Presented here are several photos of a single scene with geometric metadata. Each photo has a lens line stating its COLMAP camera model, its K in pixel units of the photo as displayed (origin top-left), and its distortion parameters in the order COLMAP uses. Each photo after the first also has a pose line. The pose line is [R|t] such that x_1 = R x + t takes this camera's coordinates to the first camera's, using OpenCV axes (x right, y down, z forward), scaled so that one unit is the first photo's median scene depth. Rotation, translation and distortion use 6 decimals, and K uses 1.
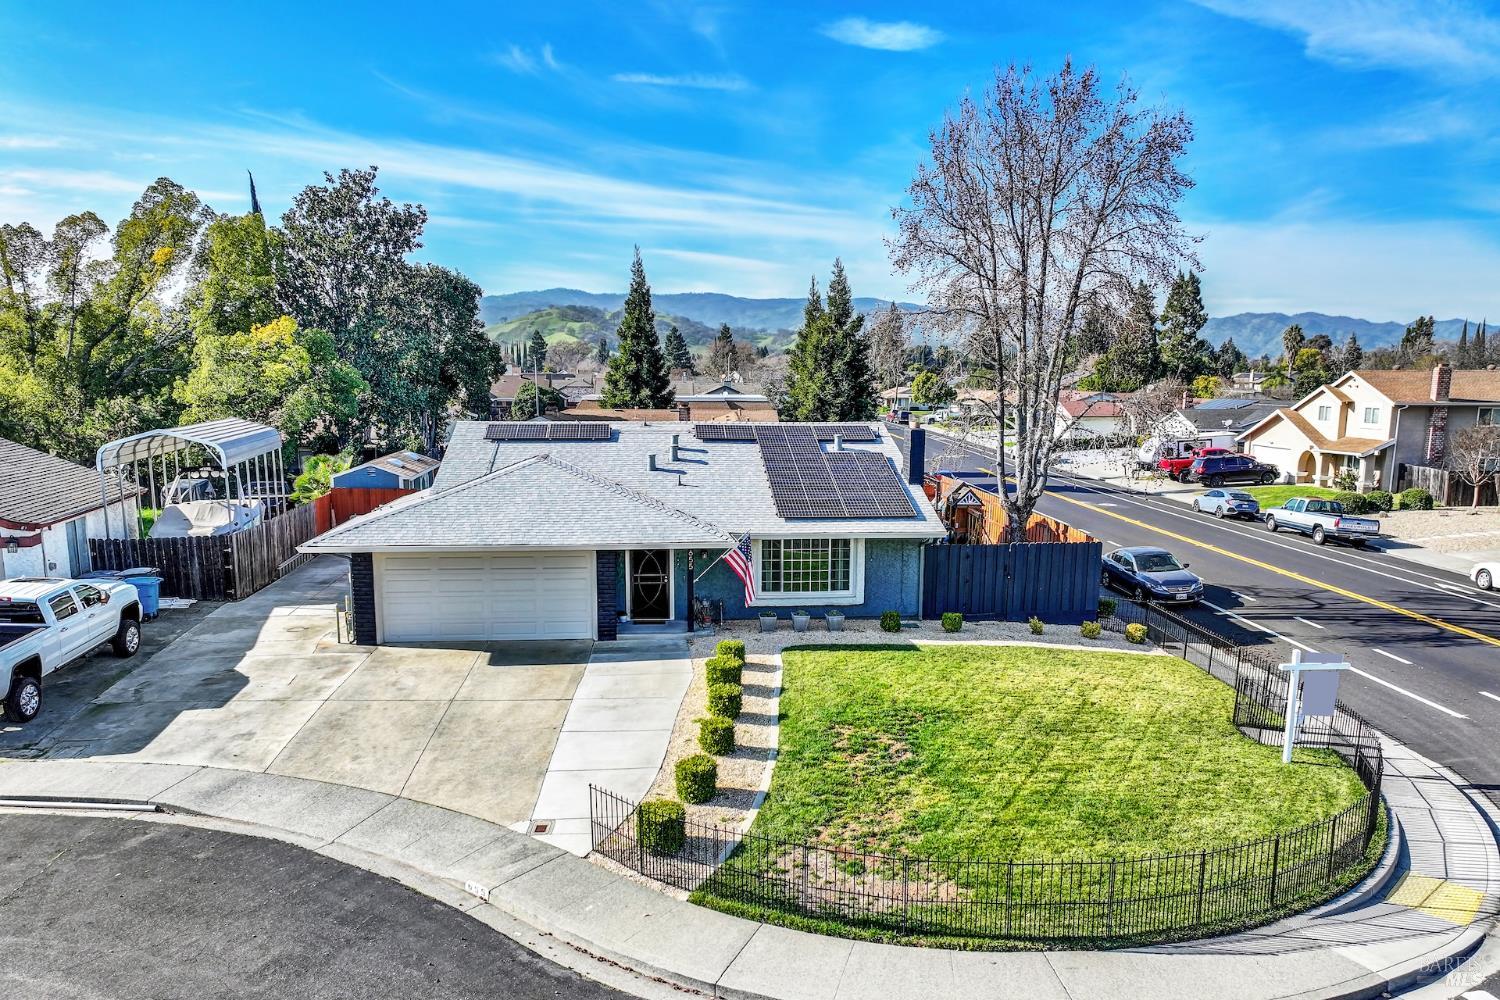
lens RADIAL K [[1038.3, 0, 756.2], [0, 1038.3, 584.1], [0, 0, 1]] dist [0.003116, 0.005245]
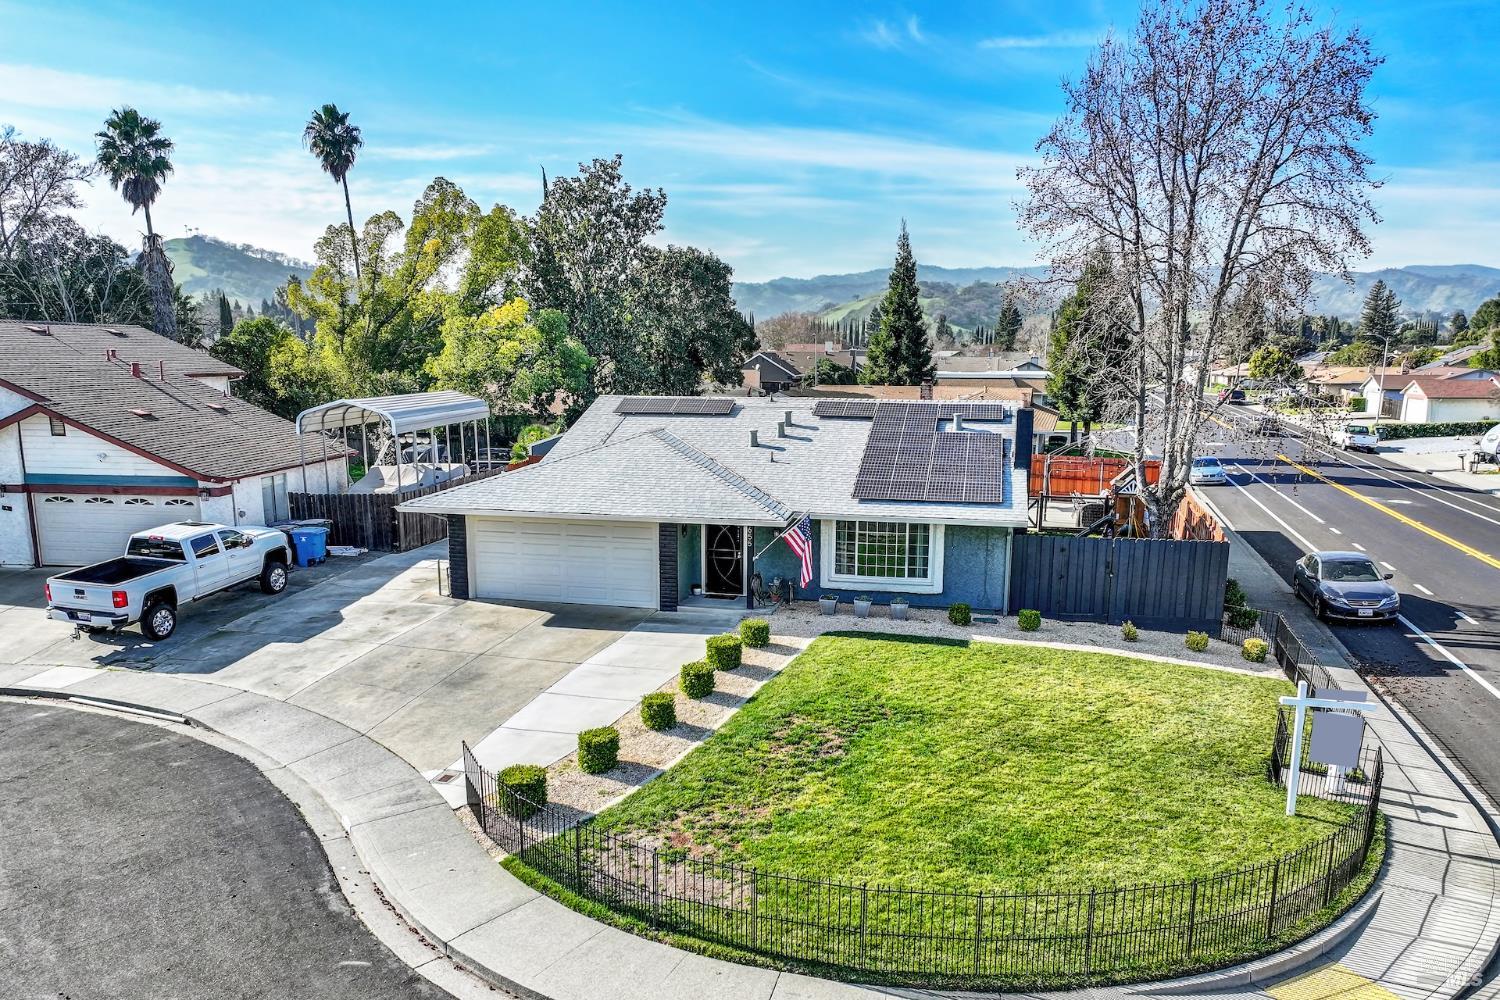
lens RADIAL K [[1038.3, 0, 756.2], [0, 1038.3, 584.1], [0, 0, 1]] dist [0.003116, 0.005245]
pose [[0.947768, 0.067007, -0.311843, 0.247619], [-0.060131, 0.997689, 0.031626, -0.009674], [0.313241, -0.011223, 0.949607, 0.053628]]
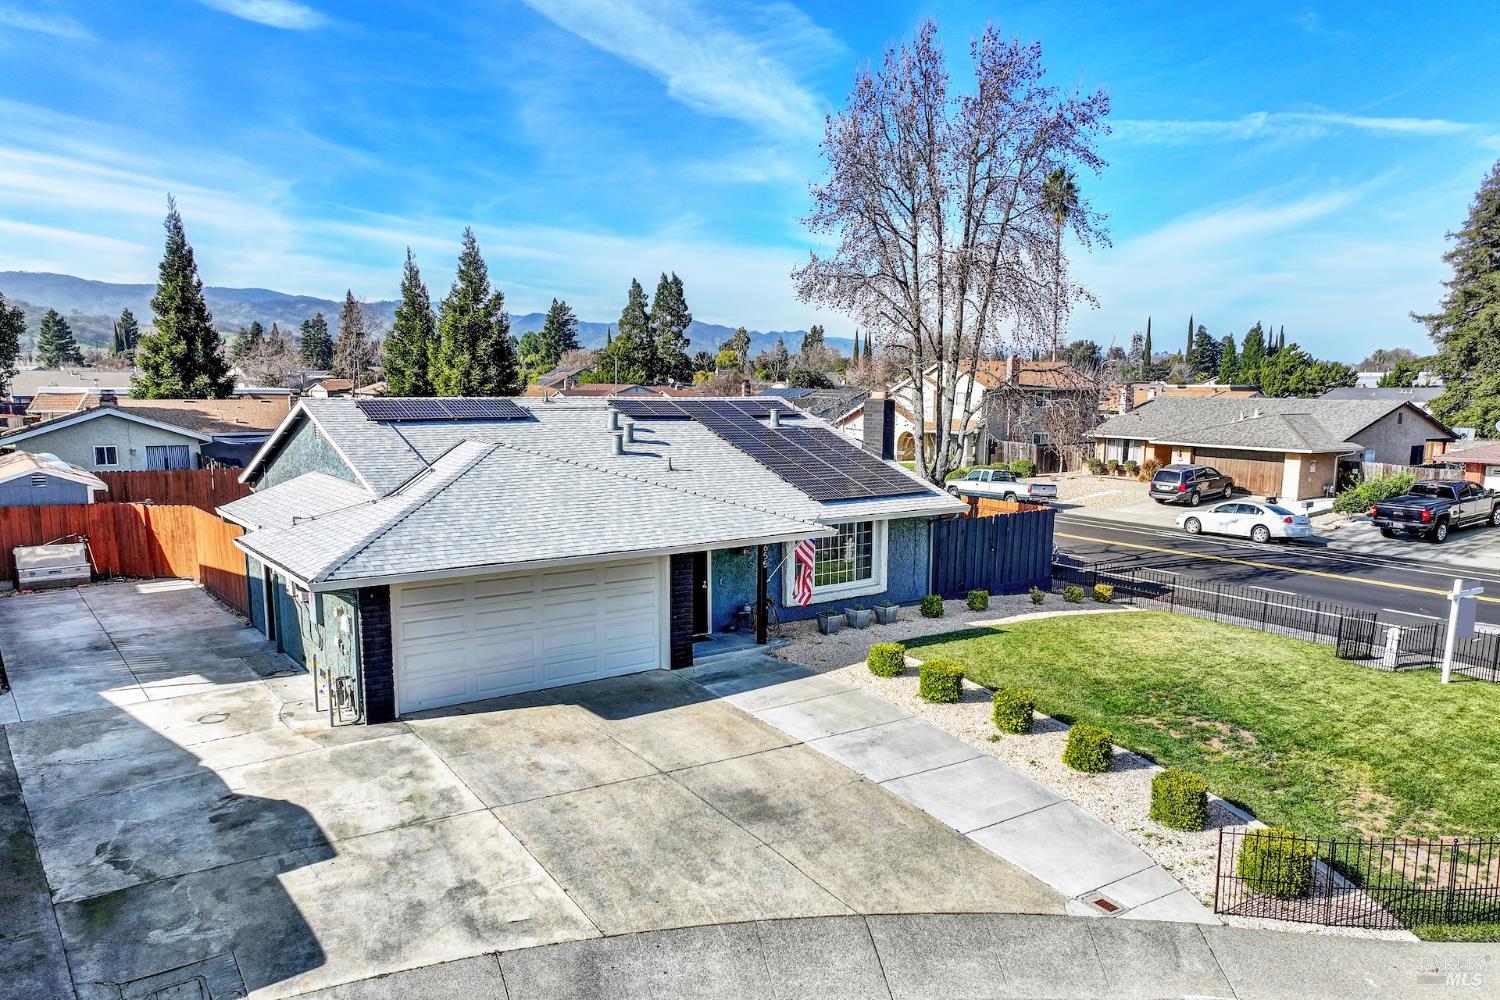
lens RADIAL K [[1049.8, 0, 760.7], [0, 1049.8, 550.1], [0, 0, 1]] dist [0.003567, -0.000010]
pose [[0.860415, -0.079169, 0.503406, -0.466842], [0.095430, 0.995415, -0.006562, -0.022175], [-0.500579, 0.053686, 0.864025, 0.274853]]
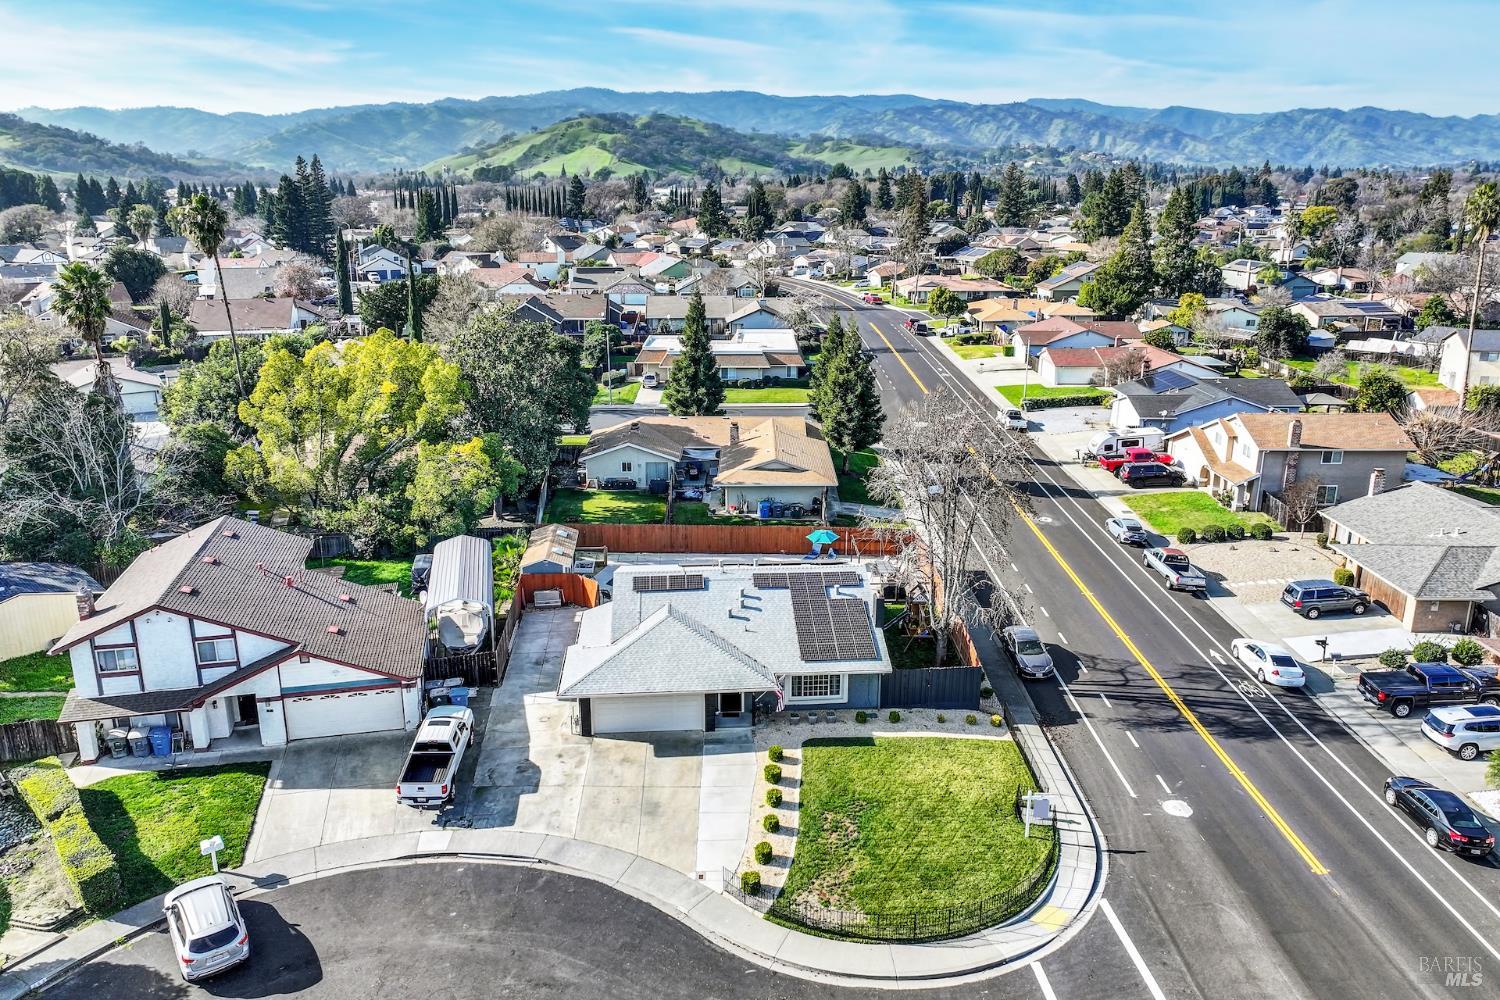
lens RADIAL K [[1027.7, 0, 763.0], [0, 1027.7, 495.0], [0, 0, 1]] dist [0.000297, 0.000711]
pose [[0.999723, 0.007394, -0.022334, -0.007586], [-0.005207, 0.995327, 0.096424, -0.539565], [0.022943, -0.096281, 0.995090, -0.798217]]
